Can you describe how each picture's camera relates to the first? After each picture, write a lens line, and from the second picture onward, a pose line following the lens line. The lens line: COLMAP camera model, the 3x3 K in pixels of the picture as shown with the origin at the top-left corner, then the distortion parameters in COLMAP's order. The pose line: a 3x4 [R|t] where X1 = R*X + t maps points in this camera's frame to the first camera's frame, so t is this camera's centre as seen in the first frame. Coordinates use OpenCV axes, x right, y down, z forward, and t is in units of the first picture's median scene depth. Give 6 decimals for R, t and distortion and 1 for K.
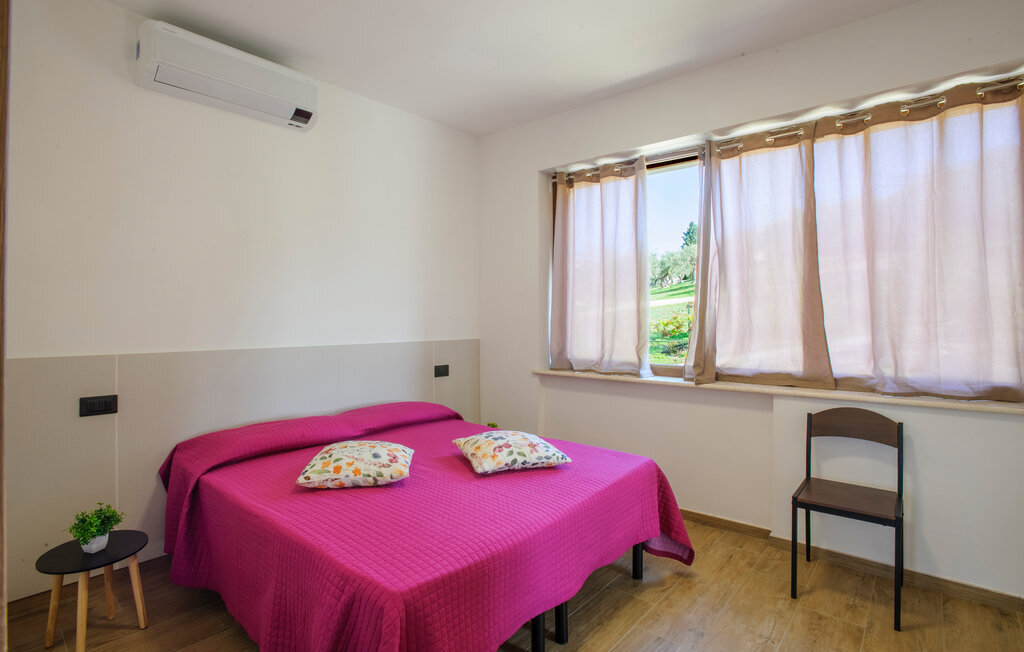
lens RADIAL K [[508.2, 0, 512.3], [0, 508.2, 314.6], [0, 0, 1]] dist [-0.021148, -0.000118]
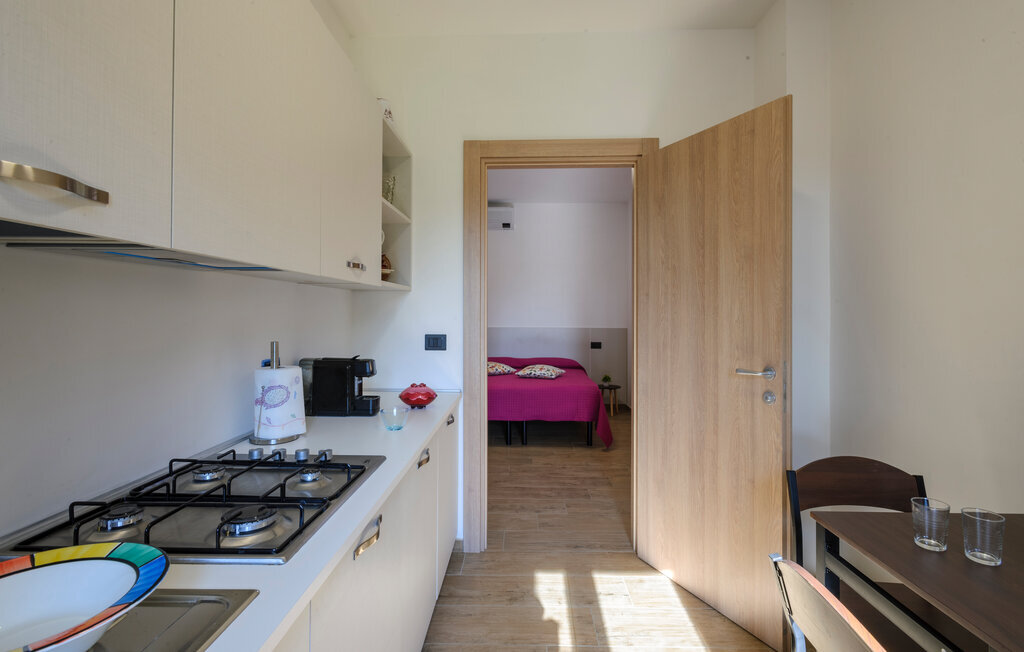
lens RADIAL K [[488.2, 0, 505.1], [0, 488.2, 319.4], [0, 0, 1]] dist [0.022953, -0.000401]
pose [[0.634835, 0.023189, -0.772300, 1.126076], [-0.012482, 0.999727, 0.019758, -0.010138], [0.772547, -0.002903, 0.634951, -0.379959]]
